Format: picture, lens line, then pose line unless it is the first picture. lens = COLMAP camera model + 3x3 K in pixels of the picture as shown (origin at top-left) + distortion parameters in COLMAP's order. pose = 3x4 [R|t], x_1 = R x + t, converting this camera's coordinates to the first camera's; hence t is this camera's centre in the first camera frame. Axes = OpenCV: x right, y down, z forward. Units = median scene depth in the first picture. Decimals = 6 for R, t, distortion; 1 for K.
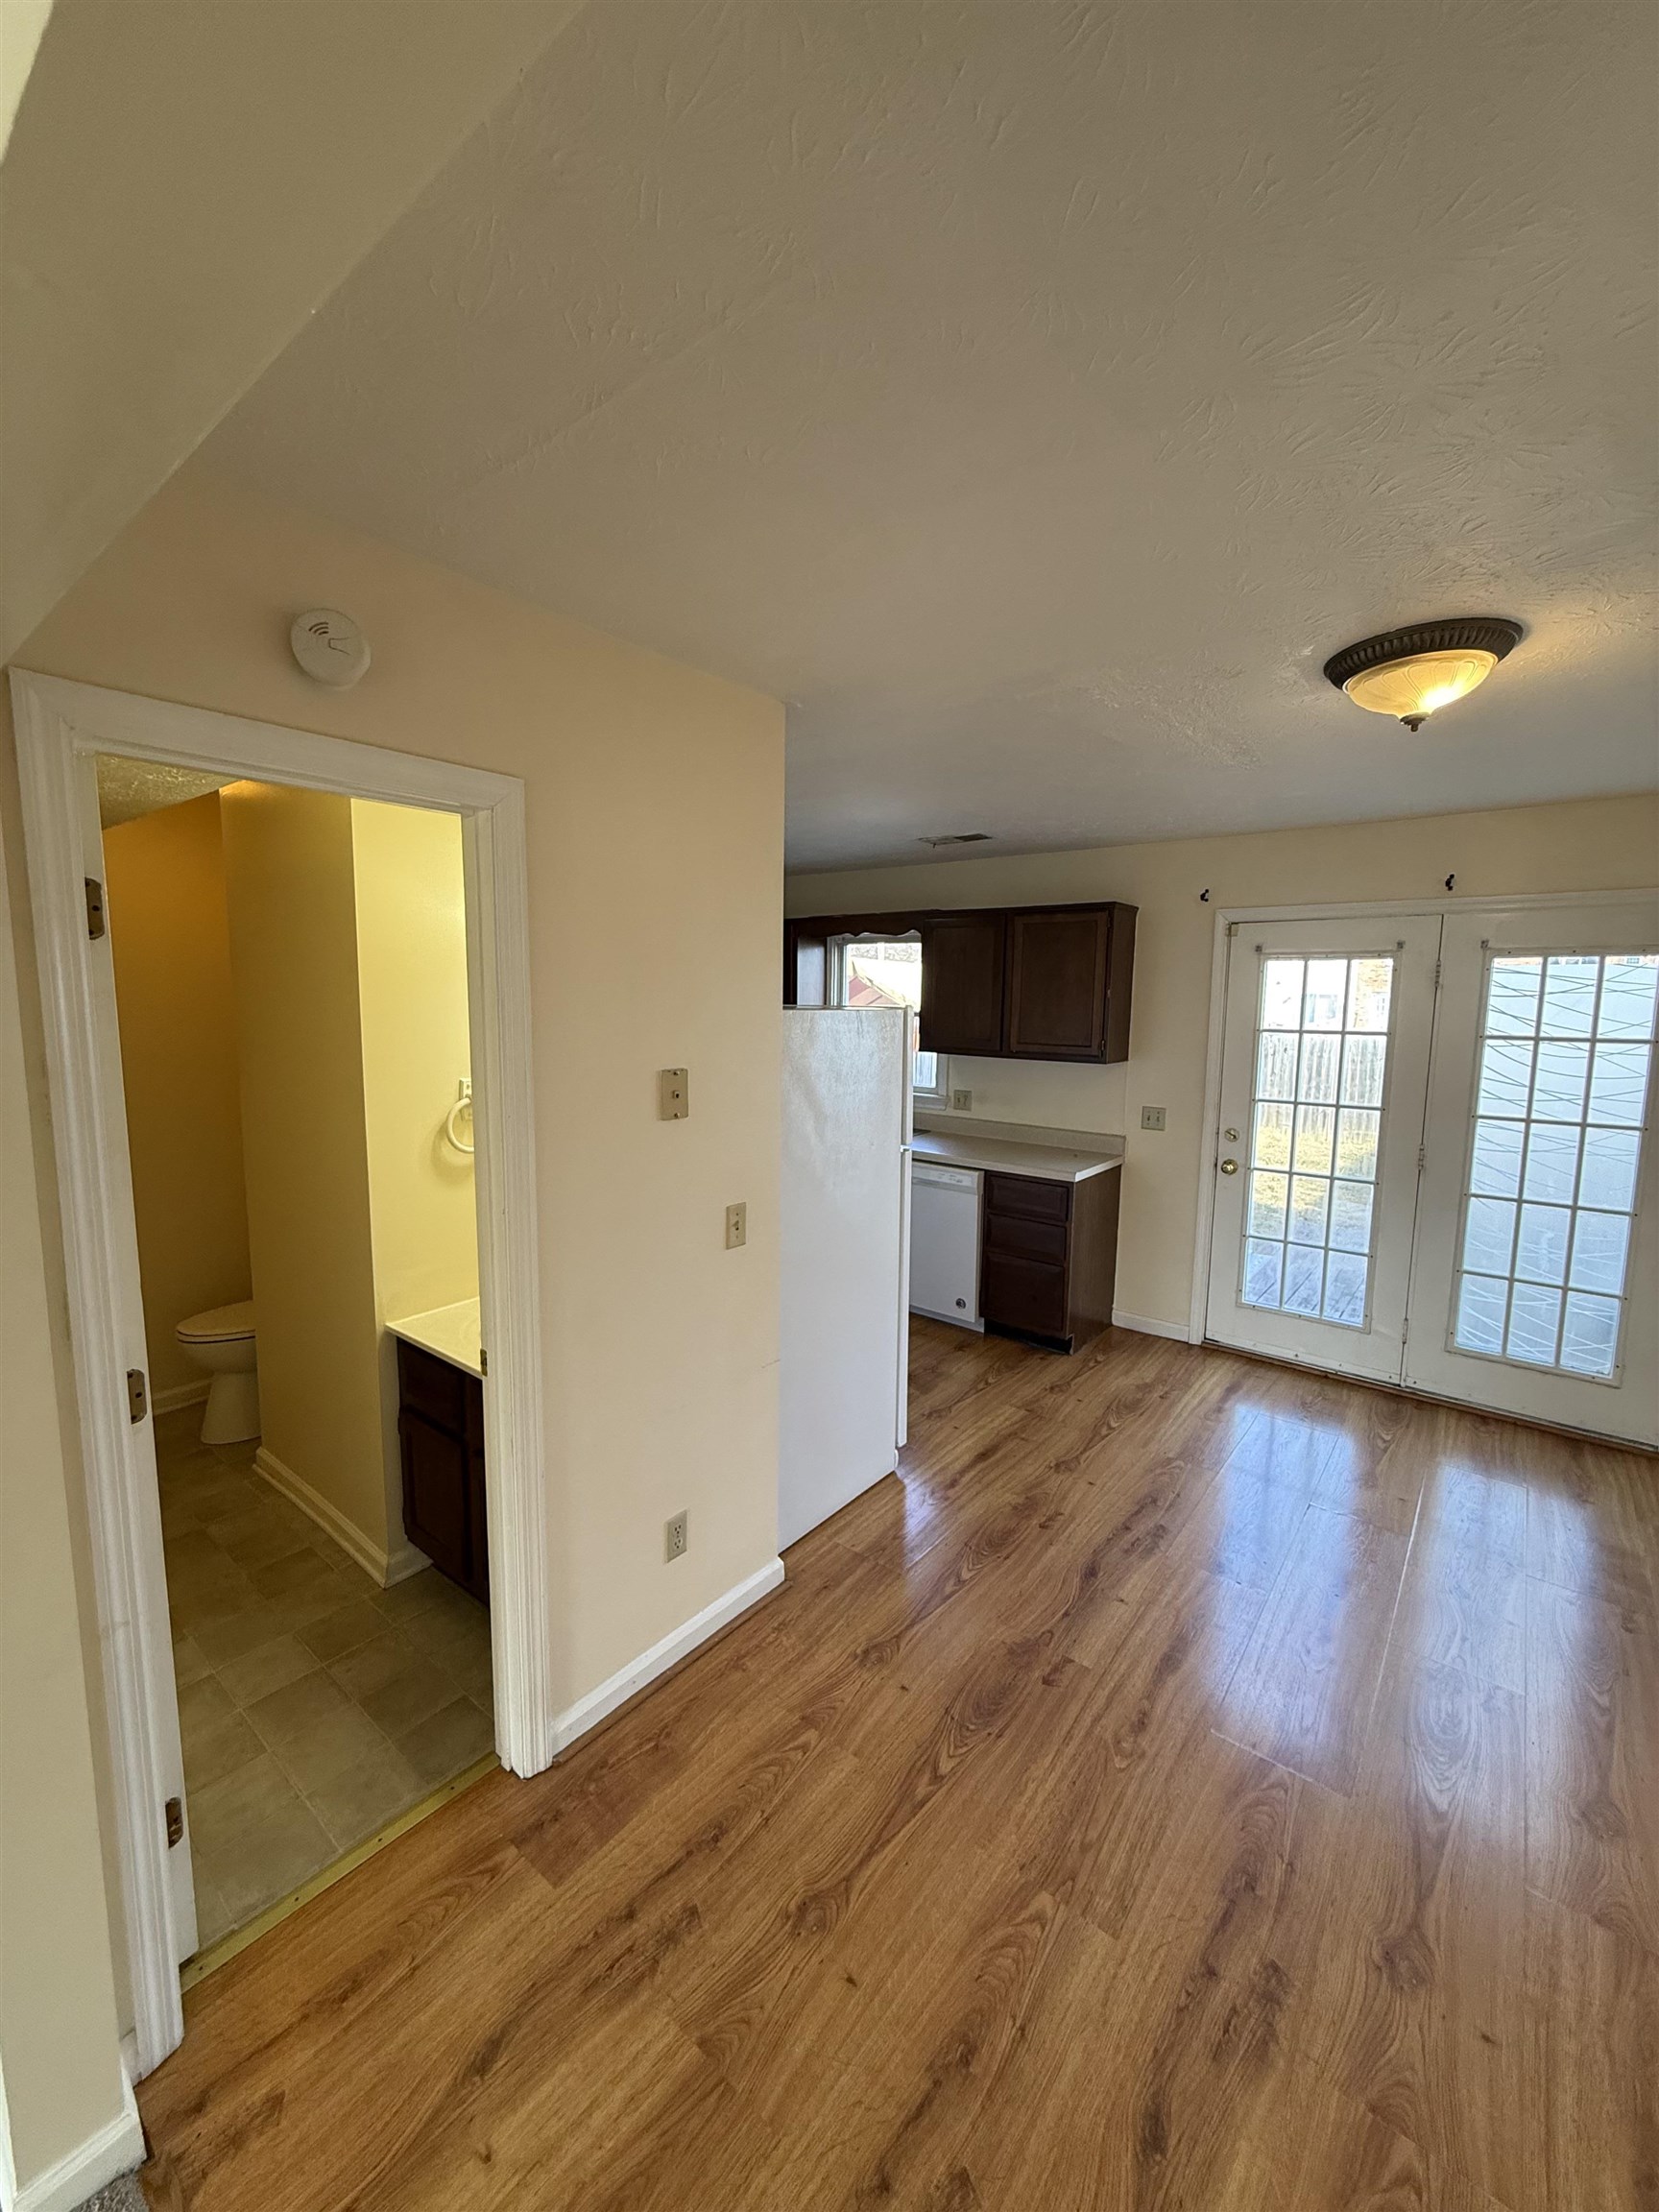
lens RADIAL K [[874.5, 0, 840.0], [0, 874.5, 1087.0], [0, 0, 1]] dist [-0.000255, 0.000197]
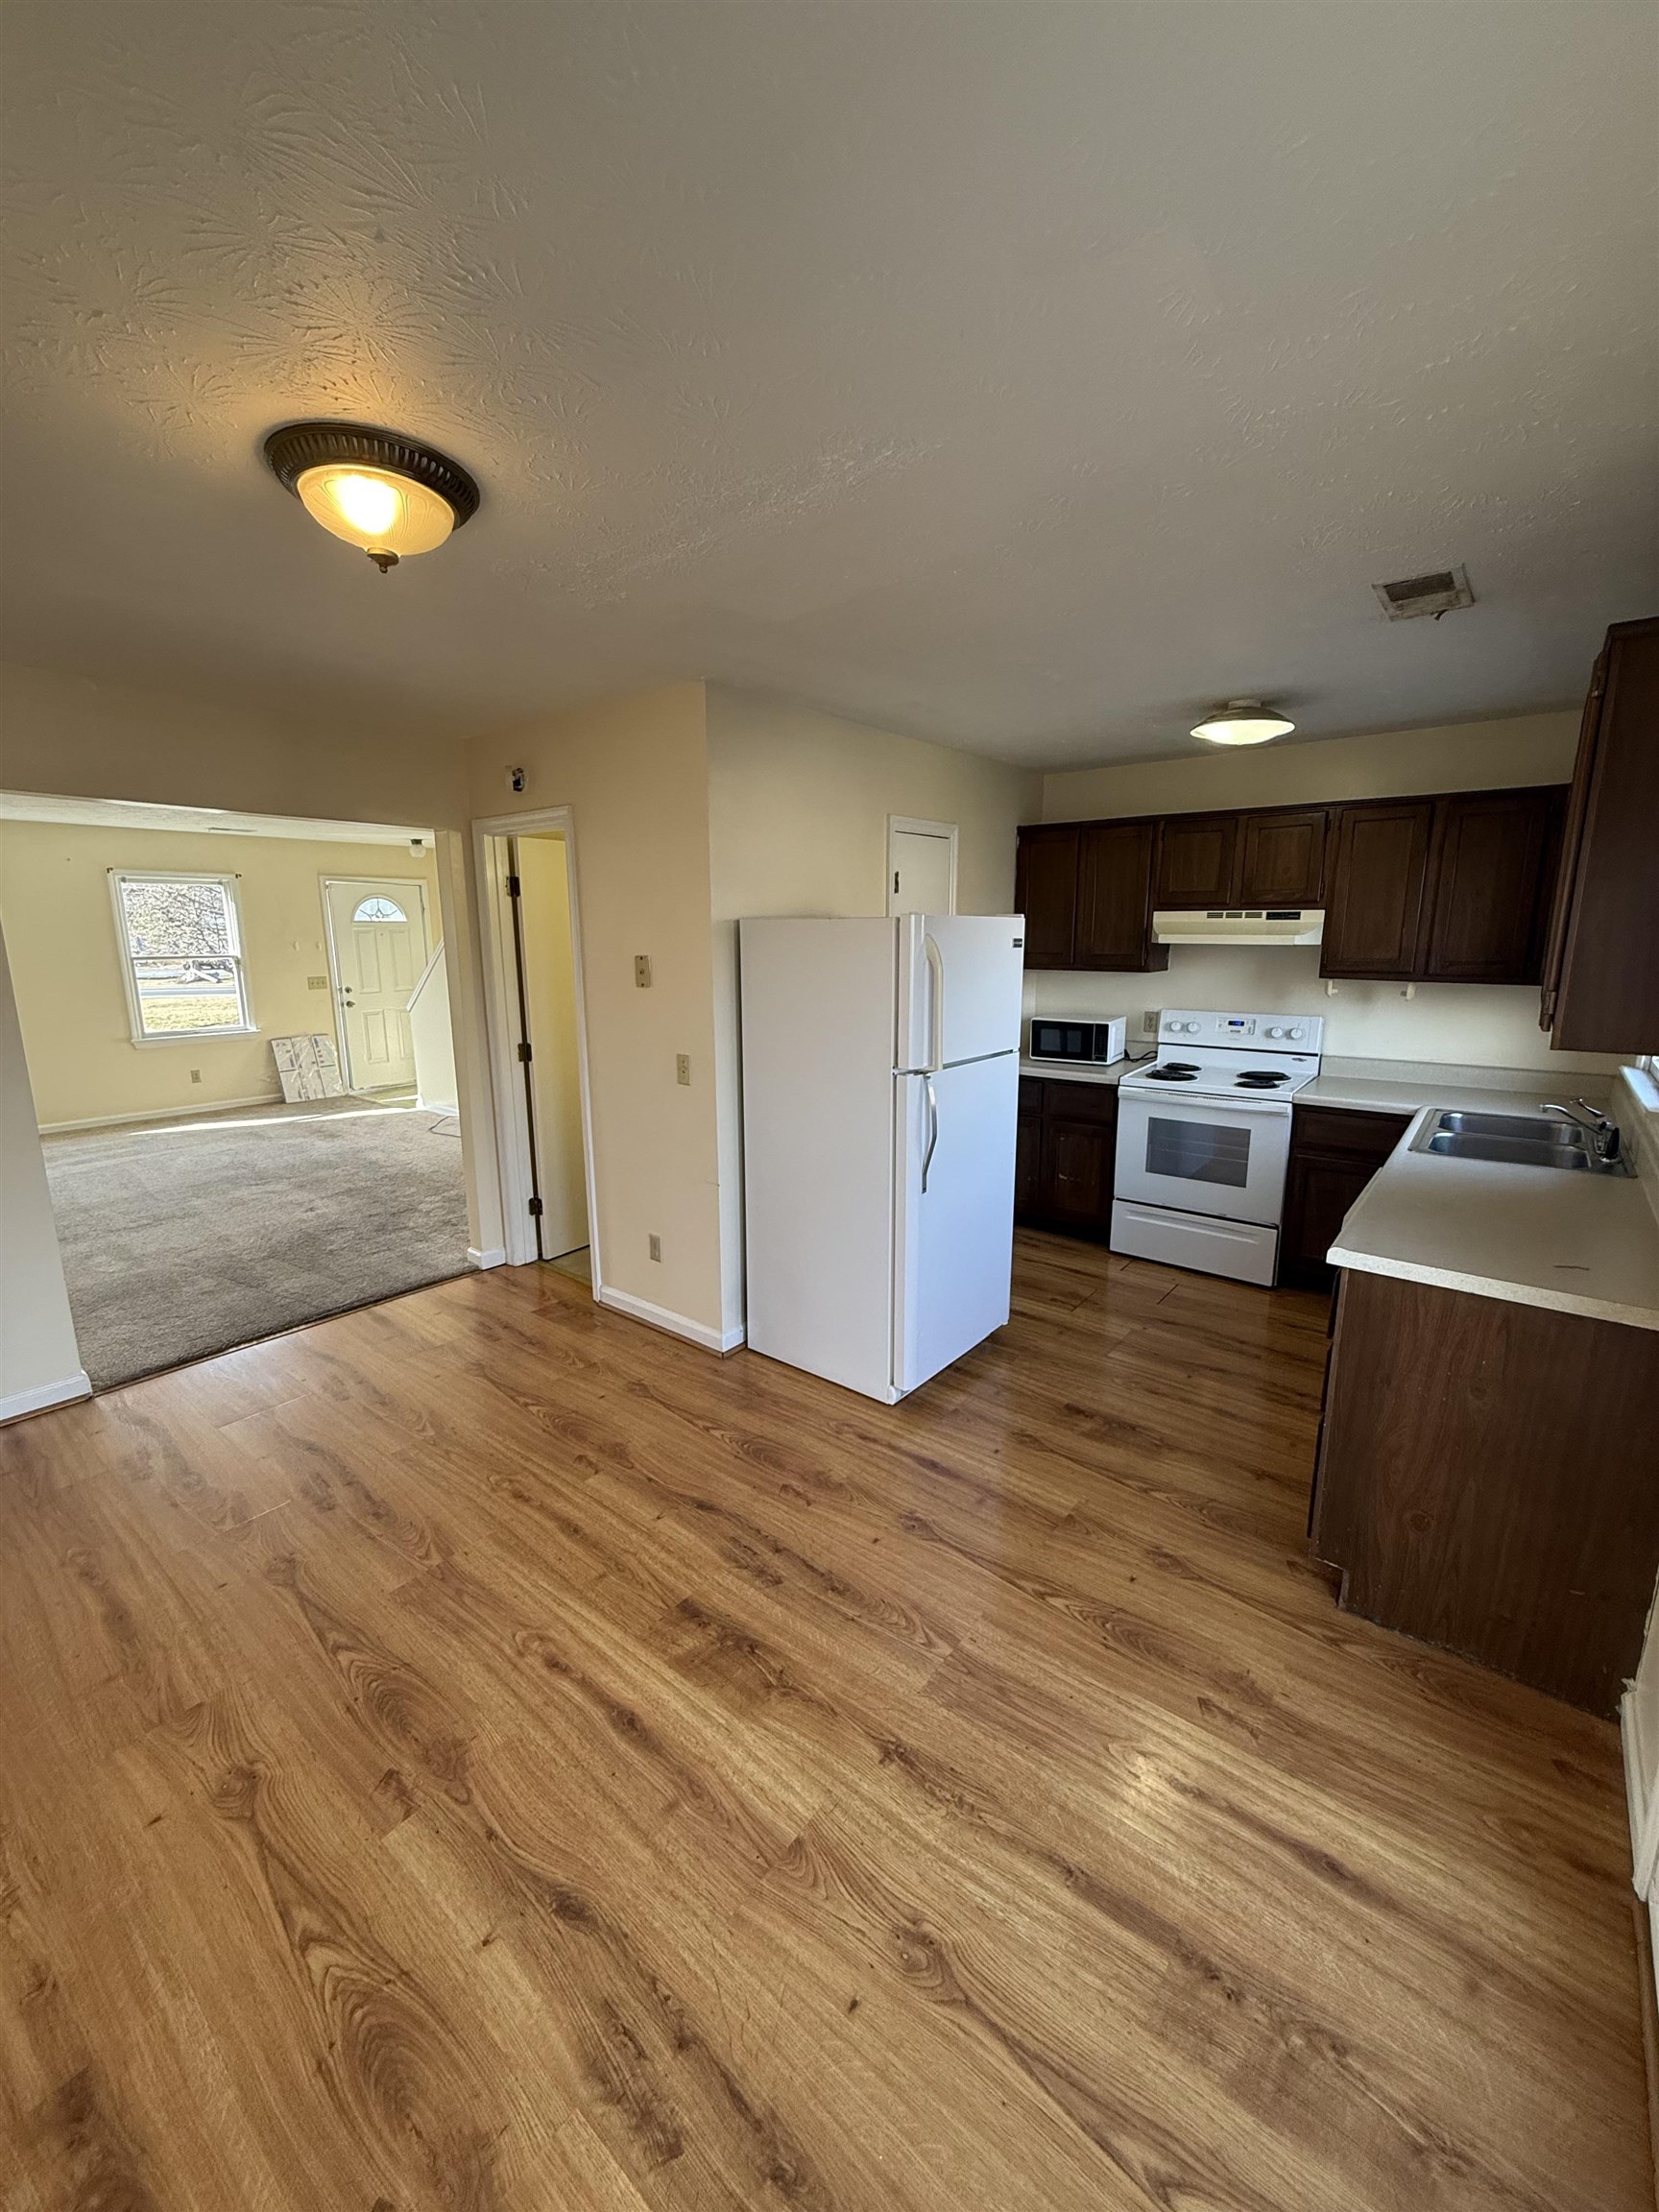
lens RADIAL K [[874.5, 0, 868.7], [0, 874.5, 1105.2], [0, 0, 1]] dist [-0.000255, 0.000197]
pose [[0.020128, 0.182749, -0.982954, 1.136769], [-0.111071, 0.977476, 0.179456, -0.067369], [0.993609, 0.105566, 0.039972, 1.078914]]
